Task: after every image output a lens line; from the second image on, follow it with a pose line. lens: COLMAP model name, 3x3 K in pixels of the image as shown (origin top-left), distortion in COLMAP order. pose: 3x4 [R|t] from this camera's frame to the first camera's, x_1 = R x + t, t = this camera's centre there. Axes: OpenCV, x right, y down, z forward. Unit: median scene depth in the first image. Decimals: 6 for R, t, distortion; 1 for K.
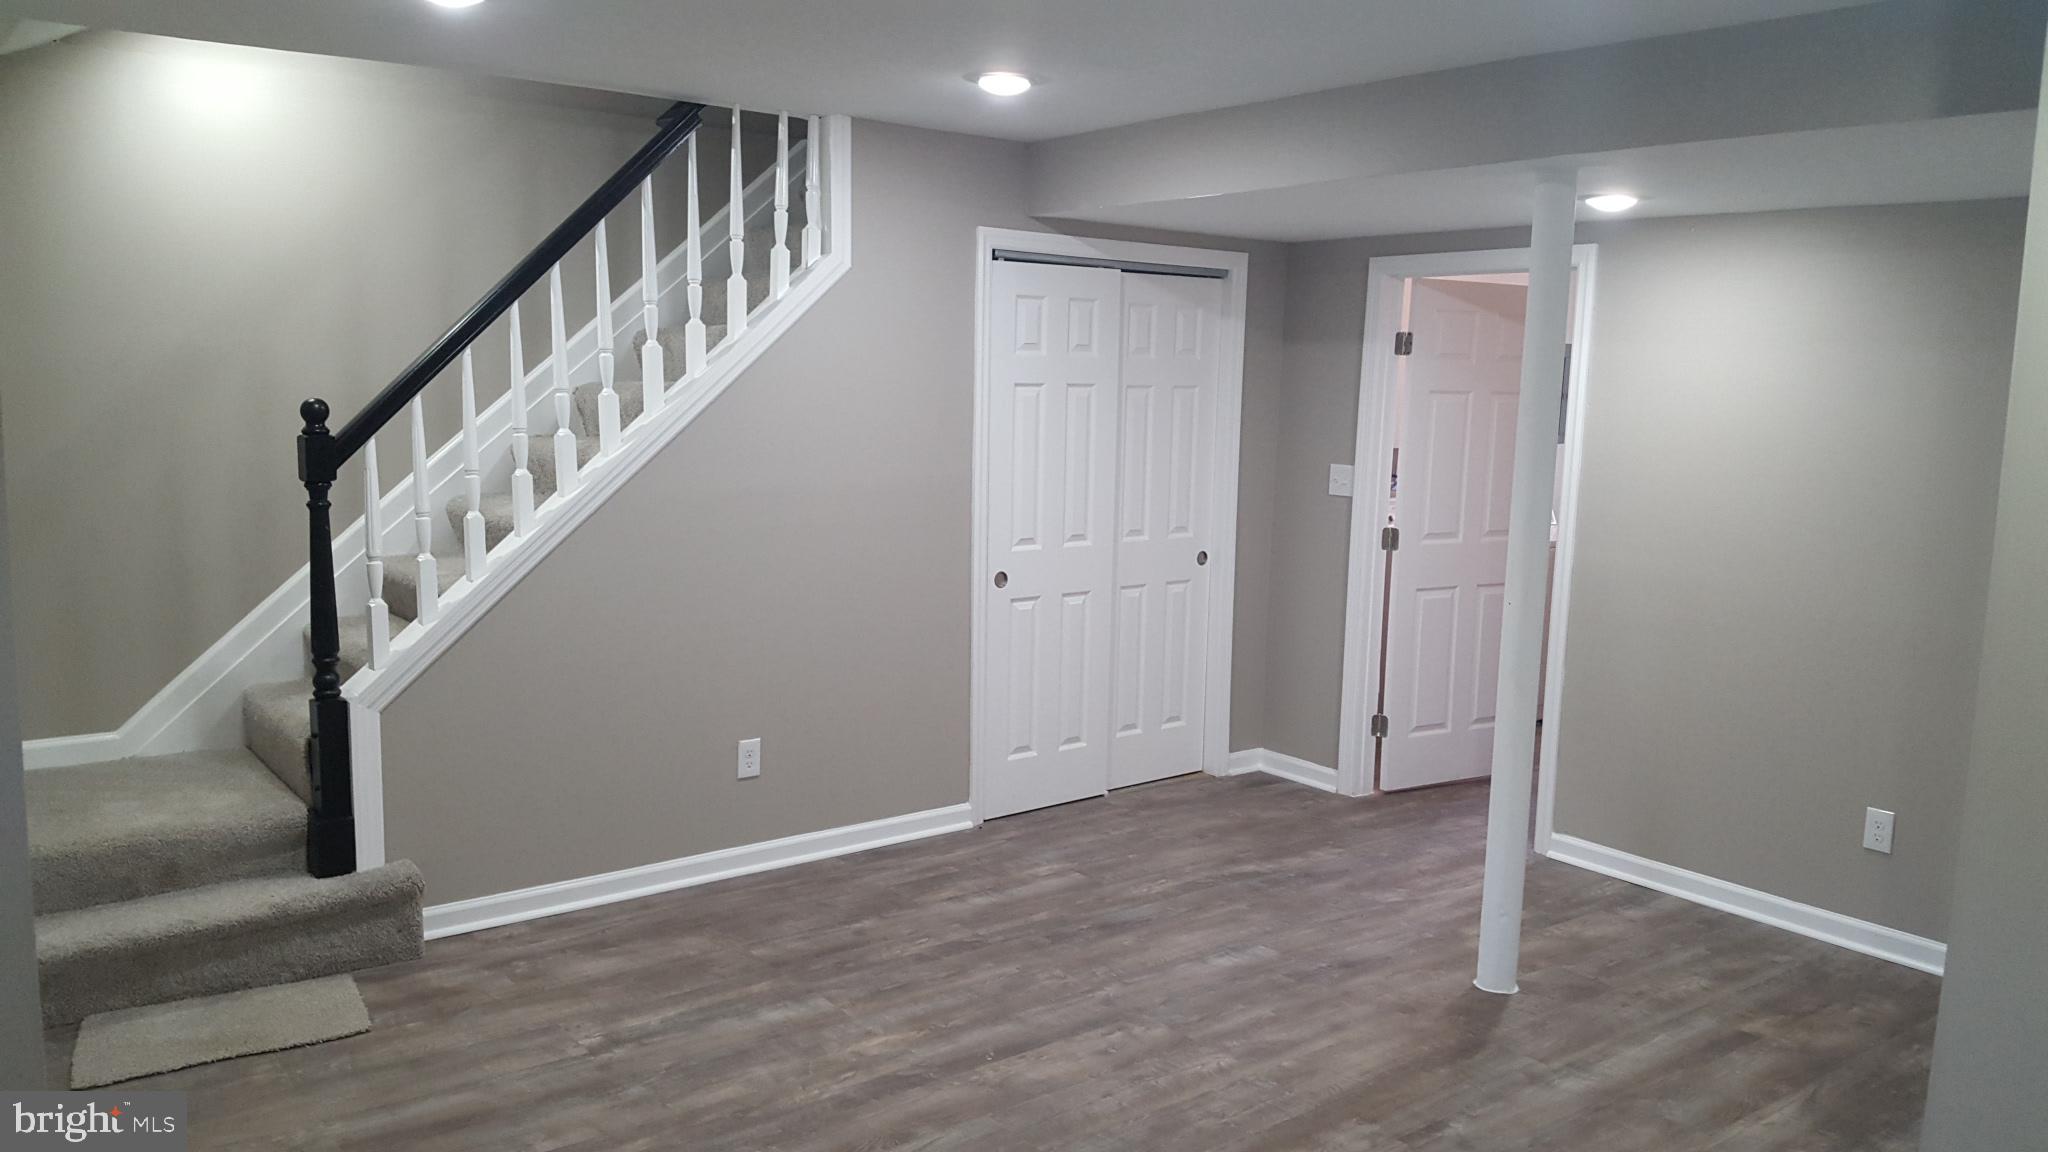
lens RADIAL K [[1510.2, 0, 1026.1], [0, 1510.2, 582.5], [0, 0, 1]] dist [0.071774, -0.135628]
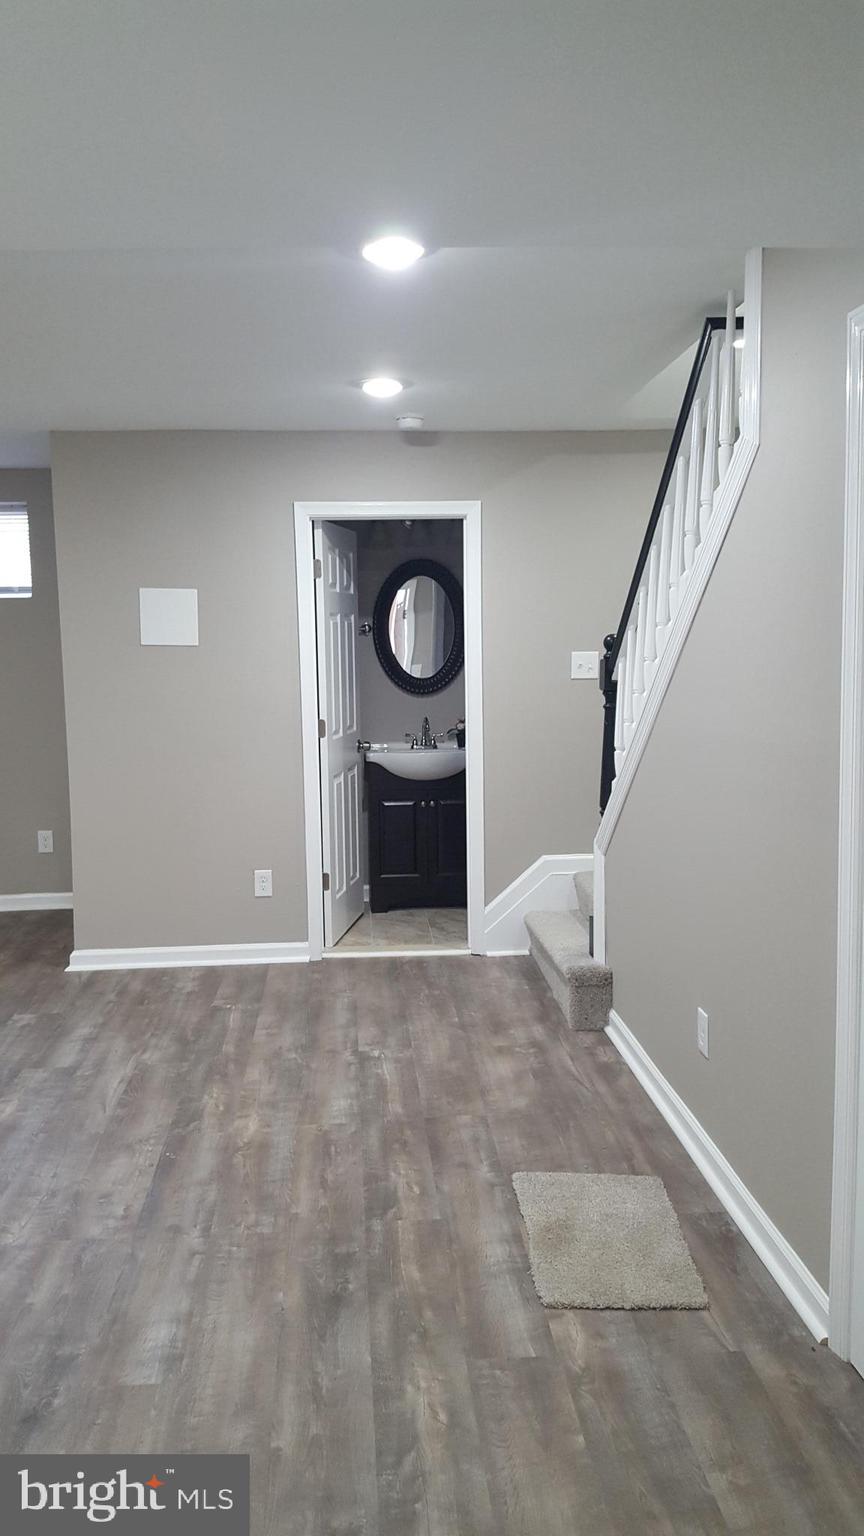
lens RADIAL K [[1132.7, 0, 433.6], [0, 1132.7, 758.9], [0, 0, 1]] dist [0.071774, -0.135628]
pose [[-0.539163, 0.093594, -0.836985, 0.570577], [-0.107943, 0.977930, 0.178889, -0.185487], [0.835255, 0.186797, -0.517161, 1.483100]]
